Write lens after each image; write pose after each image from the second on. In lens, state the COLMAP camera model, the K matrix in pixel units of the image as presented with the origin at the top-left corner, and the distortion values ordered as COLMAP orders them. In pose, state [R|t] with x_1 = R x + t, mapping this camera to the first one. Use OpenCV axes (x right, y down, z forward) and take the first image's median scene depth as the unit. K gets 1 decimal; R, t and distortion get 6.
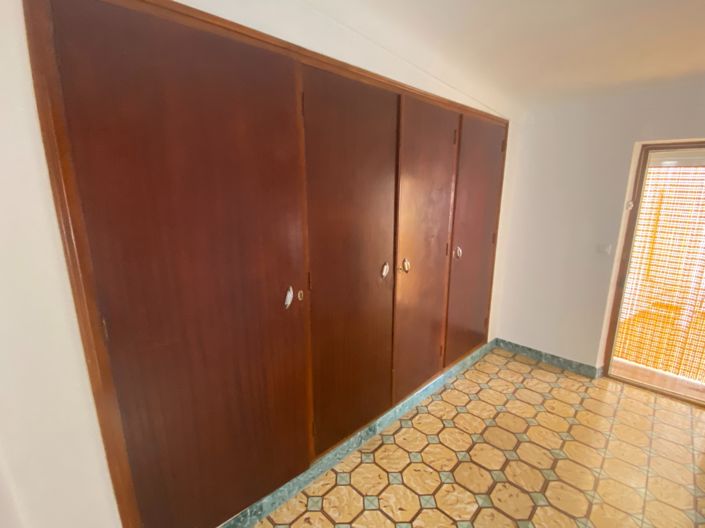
lens RADIAL K [[322.0, 0, 348.9], [0, 322.0, 260.9], [0, 0, 1]] dist [0.013578, -0.016493]
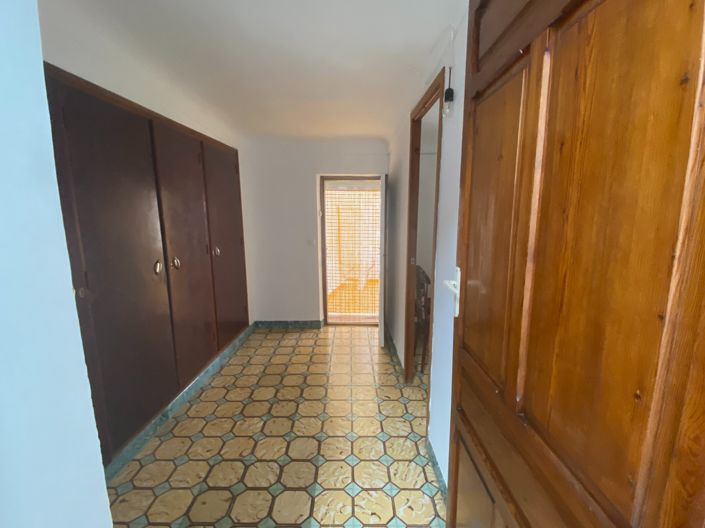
lens RADIAL K [[322.0, 0, 358.5], [0, 322.0, 262.7], [0, 0, 1]] dist [0.013578, -0.016493]
pose [[0.700676, -0.116977, 0.703825, -0.158889], [0.153955, 0.988017, 0.010944, 0.089316], [-0.696672, 0.100689, 0.710289, -0.258223]]
